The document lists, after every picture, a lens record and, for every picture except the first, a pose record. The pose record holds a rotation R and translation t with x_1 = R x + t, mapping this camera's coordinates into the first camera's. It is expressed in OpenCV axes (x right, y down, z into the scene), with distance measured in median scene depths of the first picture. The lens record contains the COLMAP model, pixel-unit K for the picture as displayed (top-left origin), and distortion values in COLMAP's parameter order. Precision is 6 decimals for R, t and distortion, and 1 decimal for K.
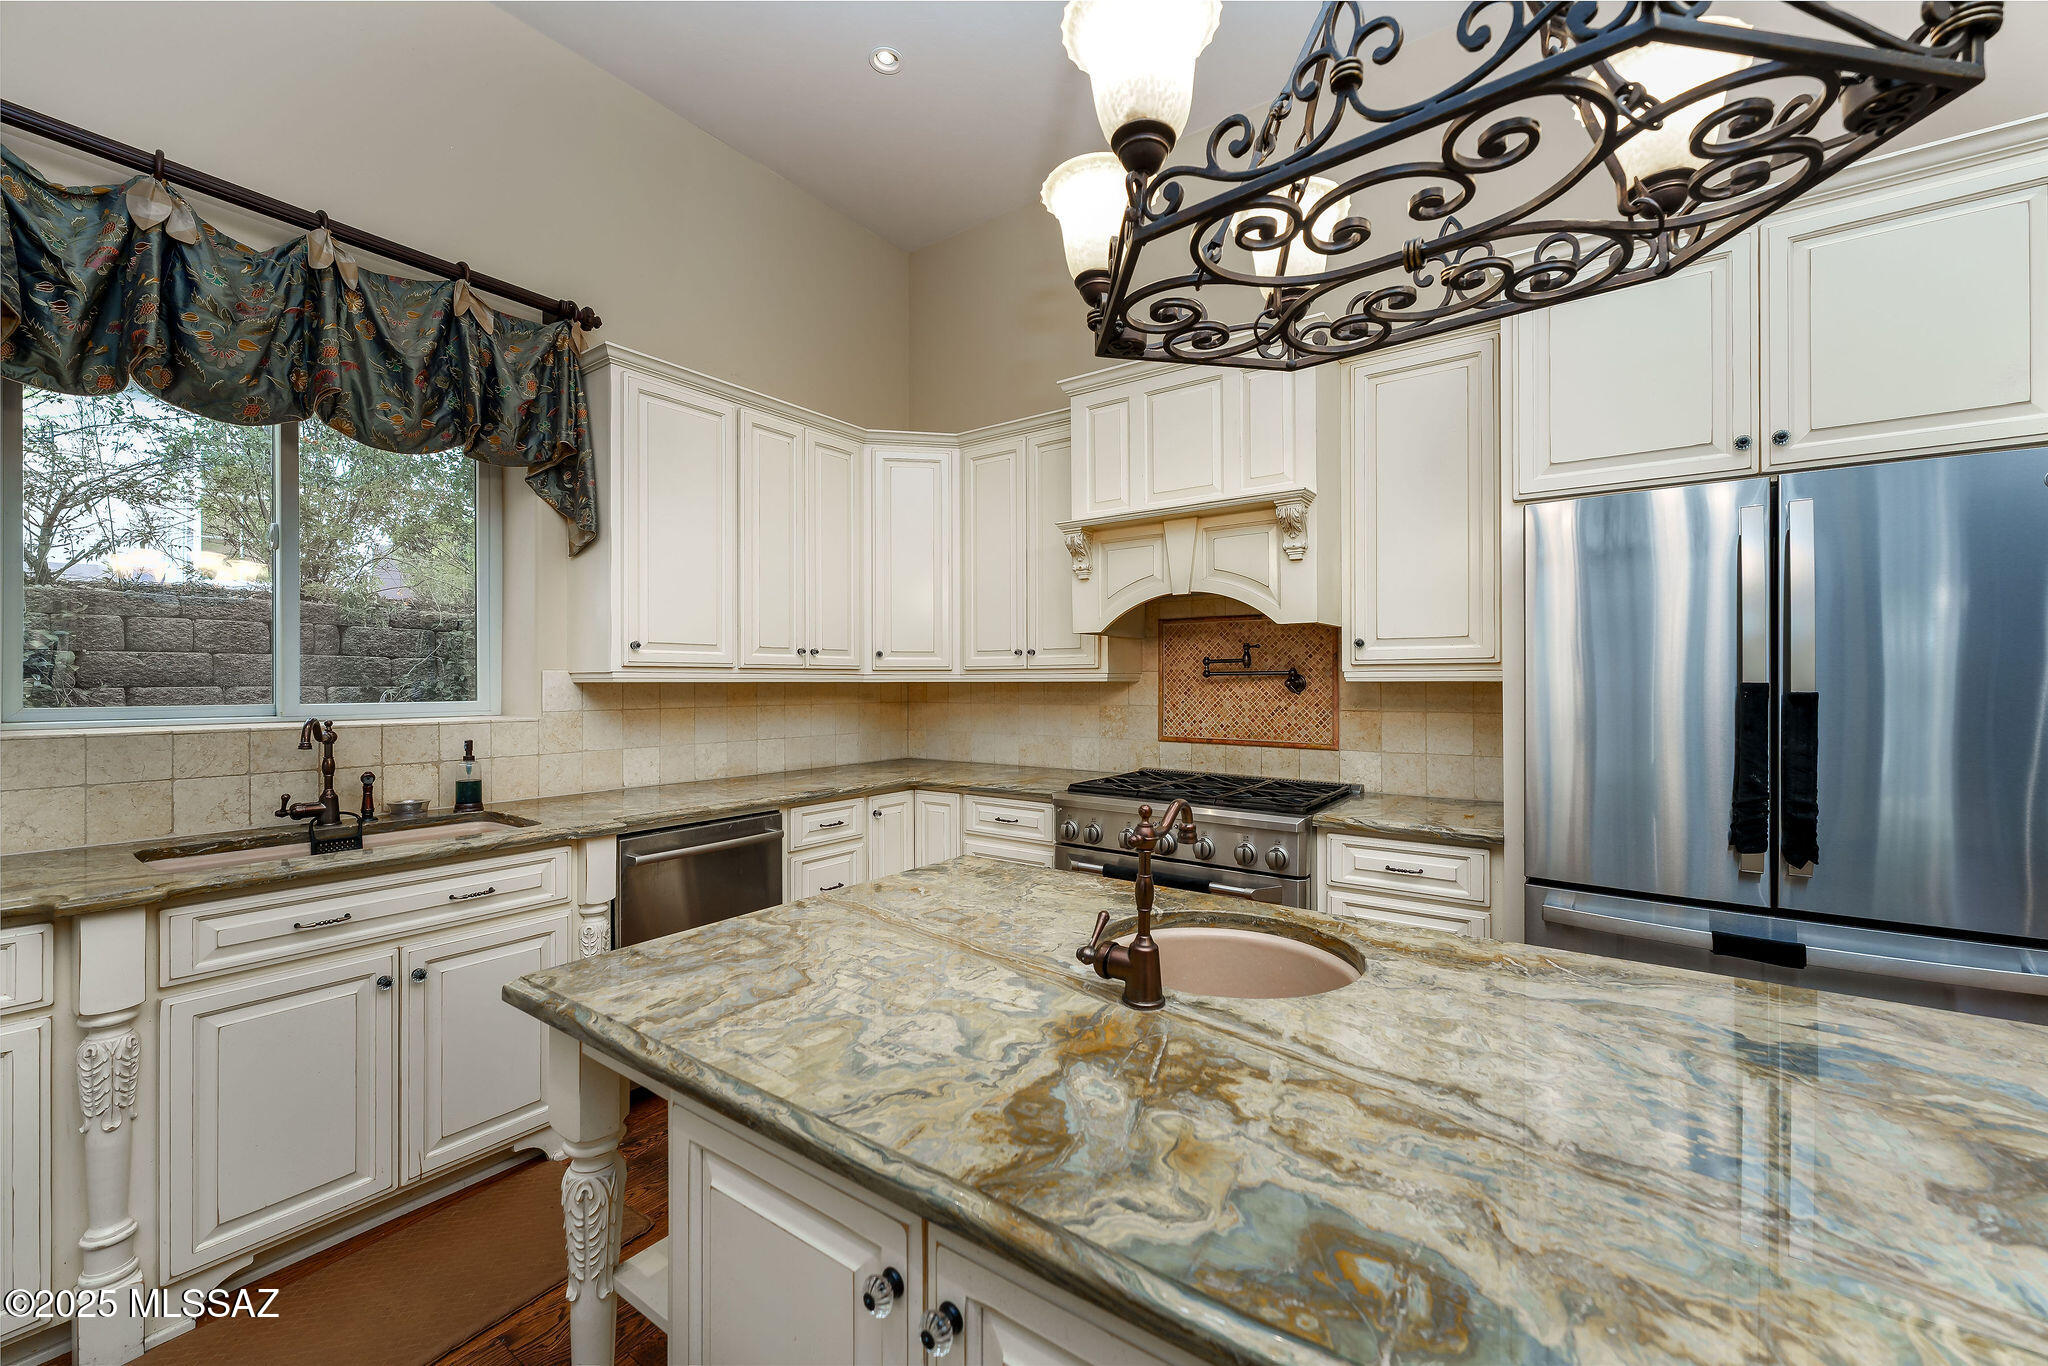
lens RADIAL K [[835.5, 0, 1002.2], [0, 835.5, 675.9], [0, 0, 1]] dist [-0.002942, 0.001073]
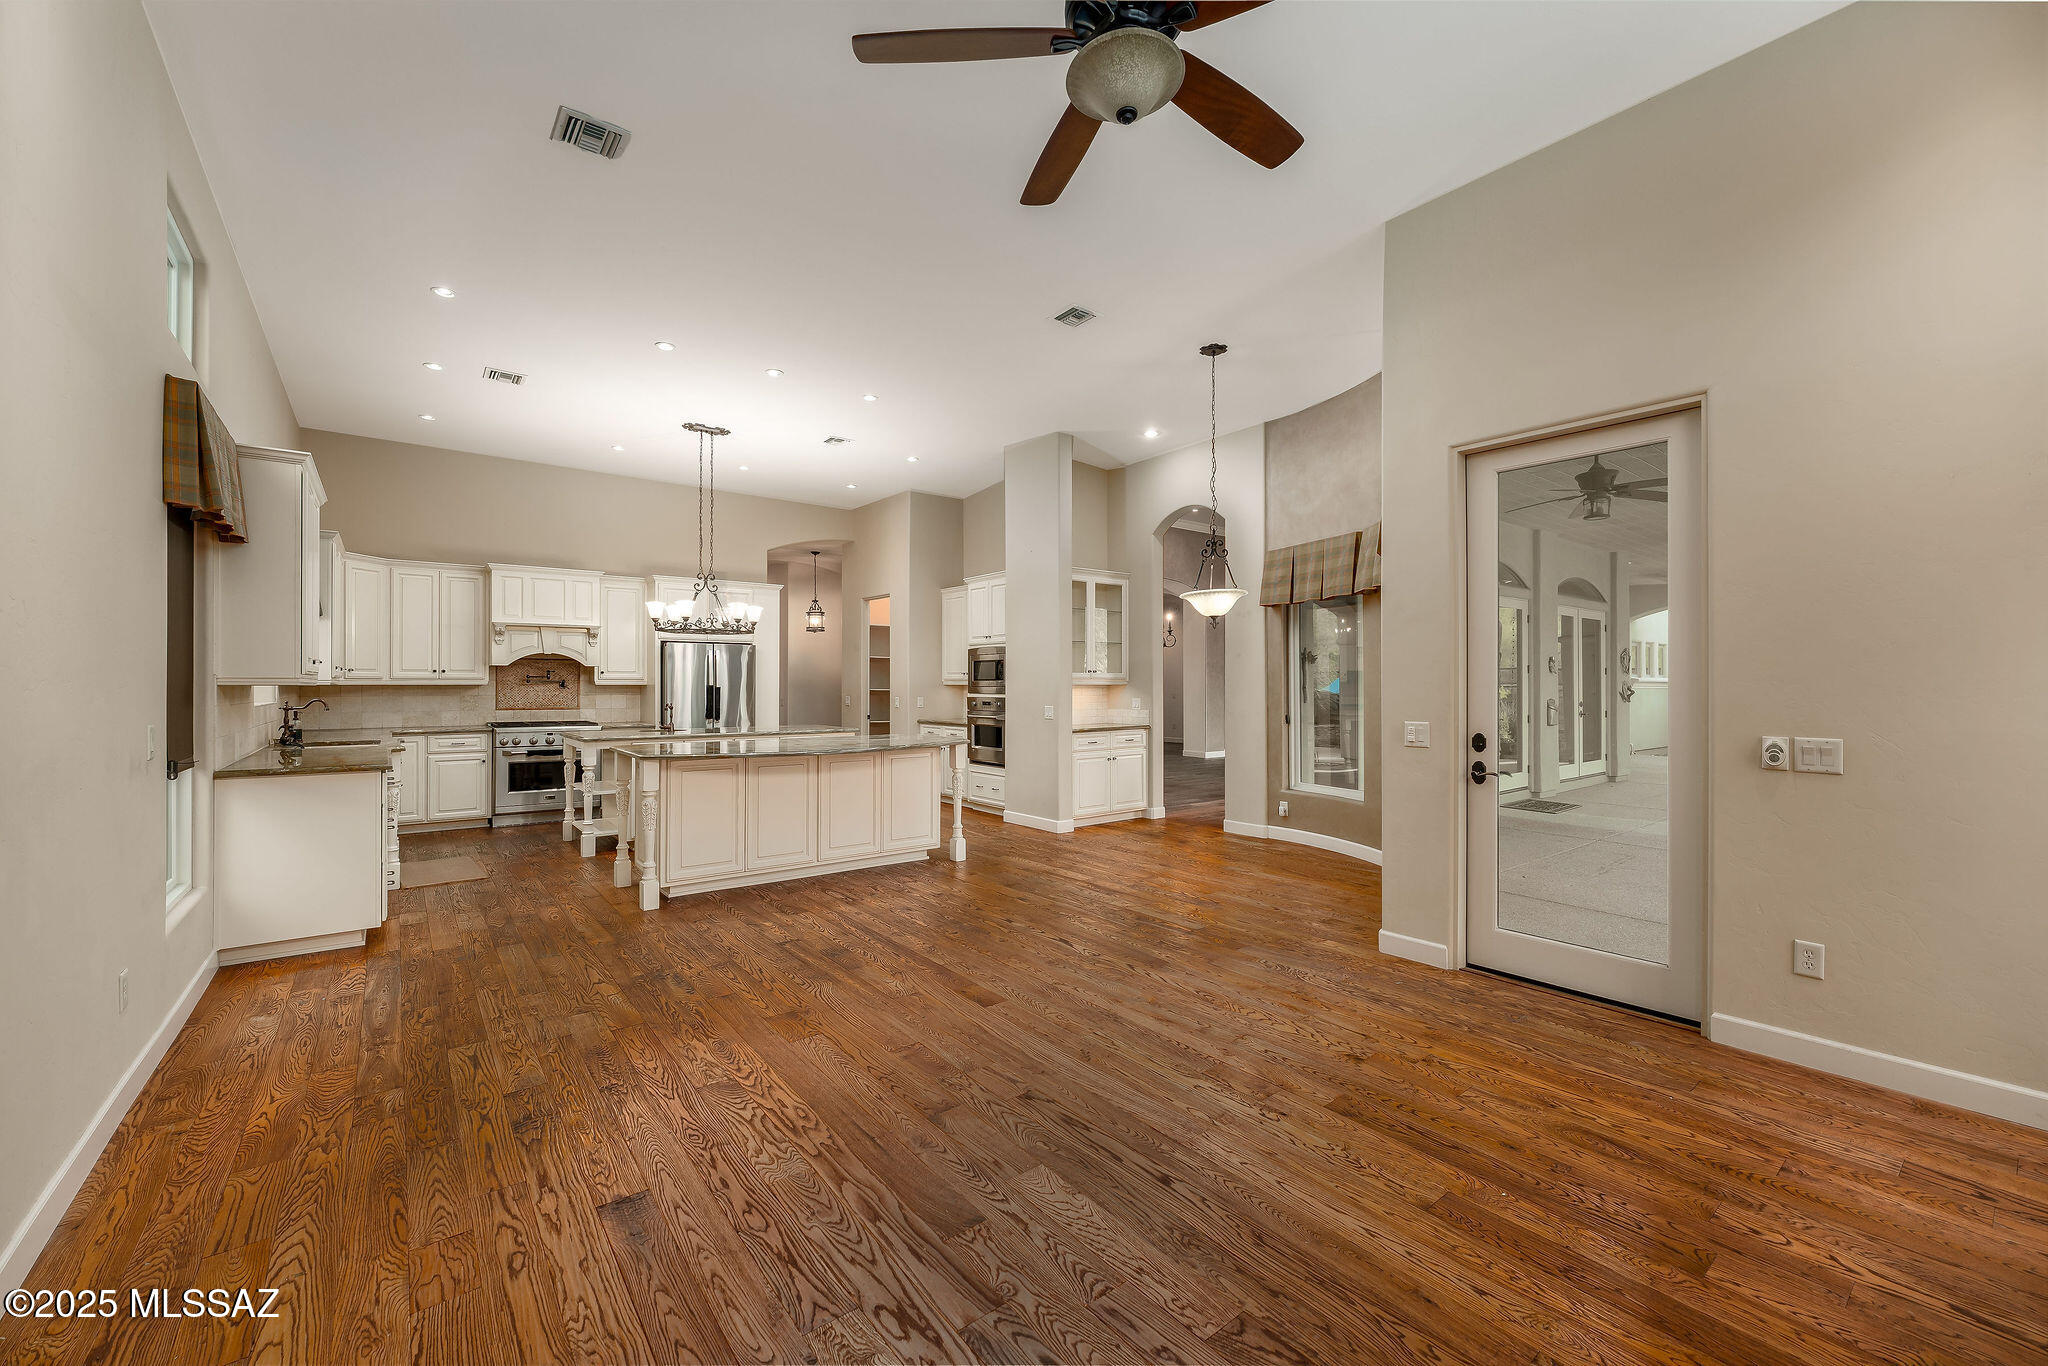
lens RADIAL K [[835.5, 0, 1028.2], [0, 835.5, 677.6], [0, 0, 1]] dist [-0.002942, 0.001073]
pose [[0.295495, 0.009225, 0.955300, -1.866302], [-0.008687, 0.999938, -0.006969, -0.010884], [-0.955305, -0.006240, 0.295557, -1.291029]]
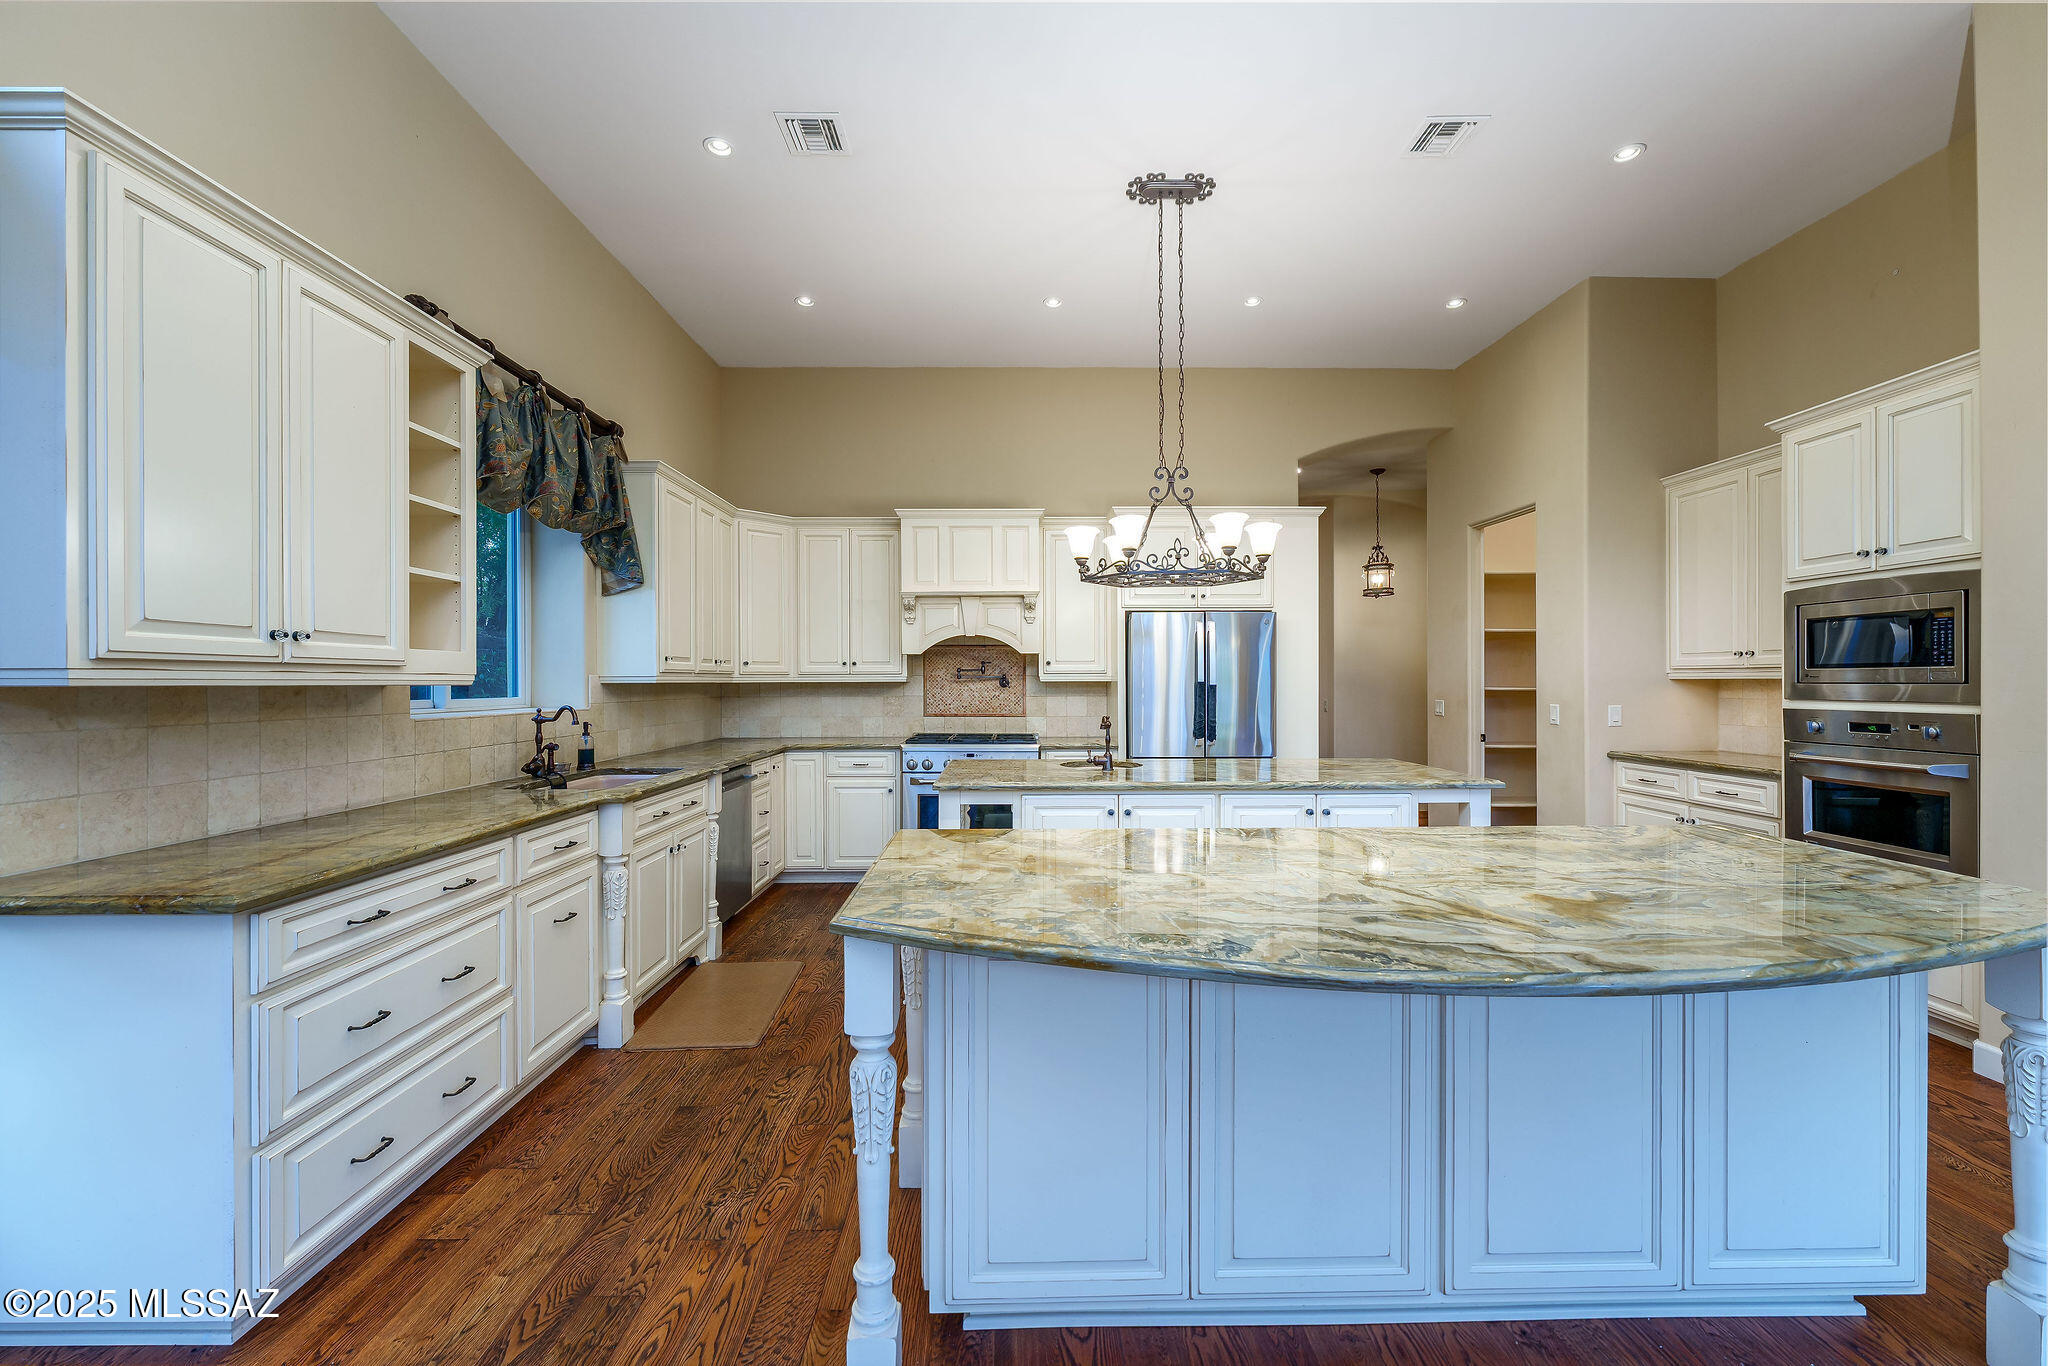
lens RADIAL K [[835.5, 0, 1020.0], [0, 835.5, 679.2], [0, 0, 1]] dist [-0.002942, 0.001073]
pose [[0.807742, -0.000366, 0.589536, -0.767318], [-0.002675, 0.999987, 0.004286, -0.006684], [-0.589530, -0.005039, 0.807731, -0.571426]]
